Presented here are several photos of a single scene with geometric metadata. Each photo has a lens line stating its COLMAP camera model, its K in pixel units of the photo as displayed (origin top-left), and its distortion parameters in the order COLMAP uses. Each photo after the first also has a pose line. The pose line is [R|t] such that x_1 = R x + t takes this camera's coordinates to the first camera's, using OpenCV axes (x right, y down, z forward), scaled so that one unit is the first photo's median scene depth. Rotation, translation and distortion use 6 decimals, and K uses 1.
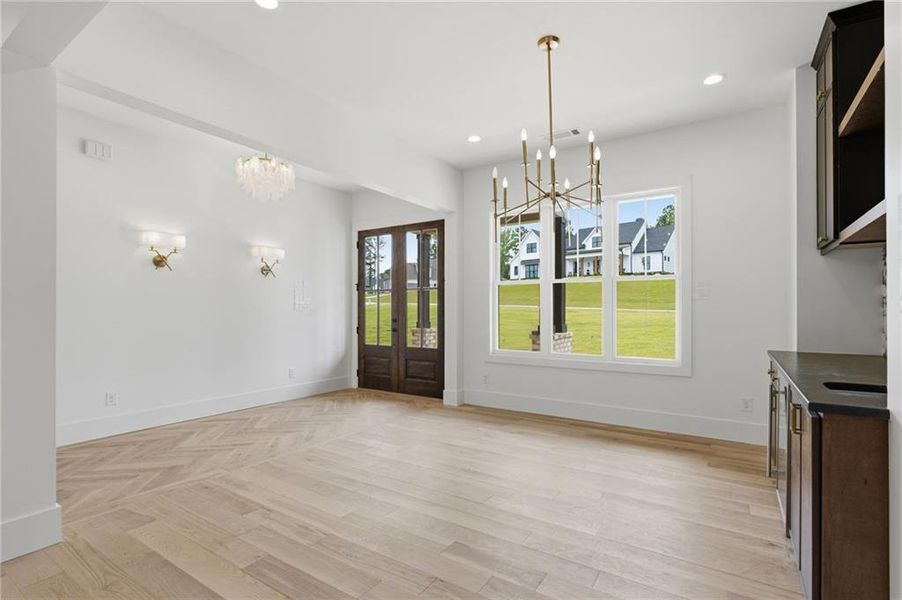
lens RADIAL K [[433.1, 0, 448.4], [0, 433.1, 307.8], [0, 0, 1]] dist [-0.008422, 0.000091]
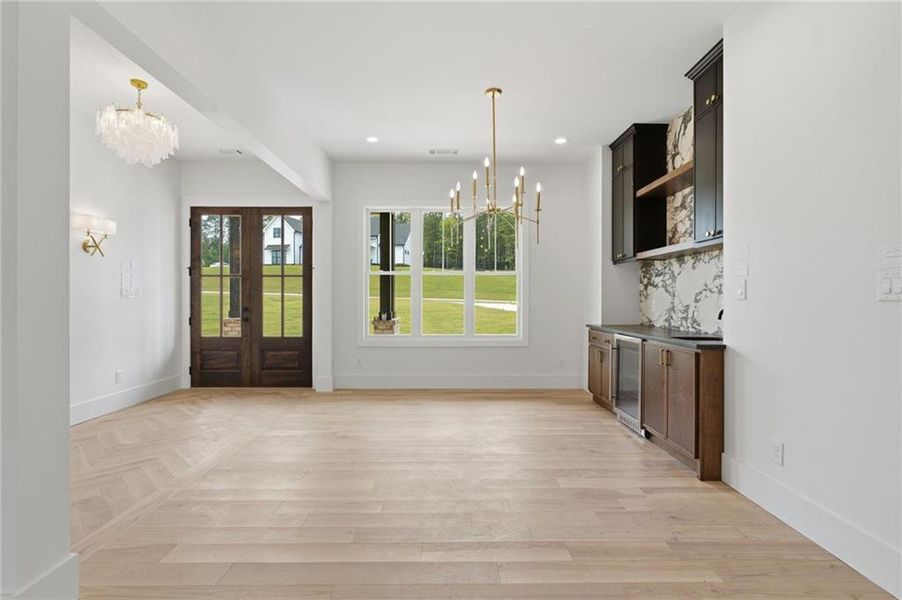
lens RADIAL K [[429.3, 0, 451.0], [0, 429.3, 300.0], [0, 0, 1]] dist [-0.002646, -0.000001]
pose [[0.828007, -0.001832, 0.560715, -0.283356], [-0.004068, 0.999949, 0.009275, -0.000692], [-0.560703, -0.009961, 0.827957, -0.001170]]
